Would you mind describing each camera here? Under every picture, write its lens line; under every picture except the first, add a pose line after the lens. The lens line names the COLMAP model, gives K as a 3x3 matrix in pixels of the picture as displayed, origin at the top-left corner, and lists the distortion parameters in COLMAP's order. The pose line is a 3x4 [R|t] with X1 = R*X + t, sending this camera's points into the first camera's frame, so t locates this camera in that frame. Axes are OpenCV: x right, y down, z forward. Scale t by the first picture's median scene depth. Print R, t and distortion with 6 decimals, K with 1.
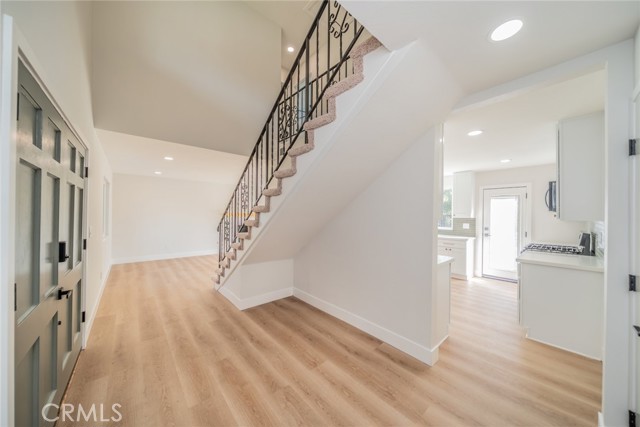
lens RADIAL K [[219.8, 0, 320.0], [0, 219.8, 213.5], [0, 0, 1]] dist [-0.002021, -0.000147]
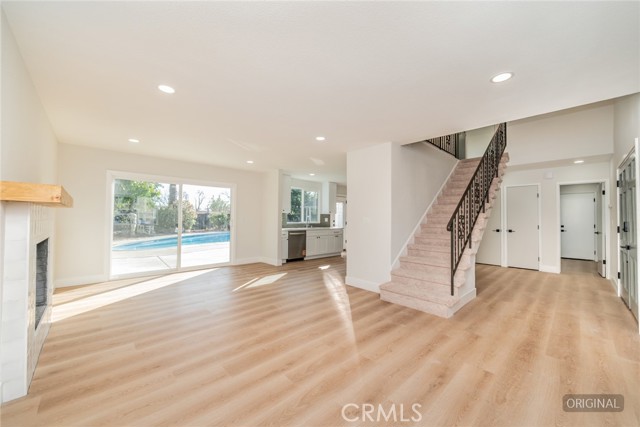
lens RADIAL K [[249.3, 0, 320.0], [0, 249.3, 213.5], [0, 0, 1]] dist [-0.001009, 0.000009]
pose [[-0.053343, 0.010075, 0.998525, -1.563504], [-0.009988, 0.999894, -0.010622, 0.054136], [-0.998526, -0.010539, -0.053237, 1.853776]]
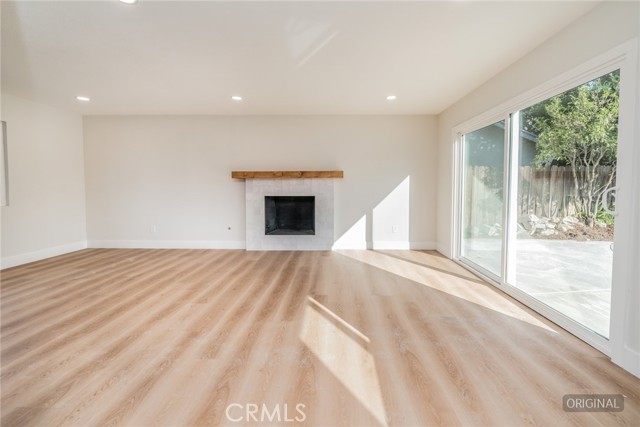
lens RADIAL K [[265.4, 0, 332.4], [0, 265.4, 196.8], [0, 0, 1]] dist [0.000392, 0.000039]
pose [[0.748264, 0.015817, -0.663212, 0.346803], [0.008021, 0.999427, 0.032885, 0.089148], [0.663352, -0.029926, 0.747709, 1.652558]]
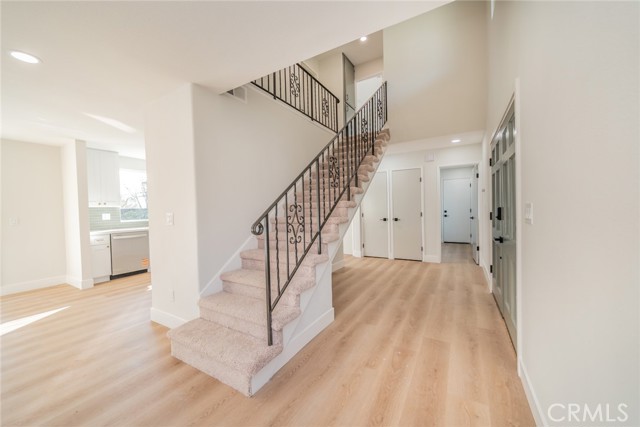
lens RADIAL K [[243.2, 0, 320.0], [0, 243.2, 213.5], [0, 0, 1]] dist [-0.001103, -0.000050]
pose [[-0.323100, -0.022242, 0.946104, -1.144562], [0.021351, 0.999298, 0.030784, 0.048633], [-0.946124, 0.030147, -0.322398, 1.320001]]
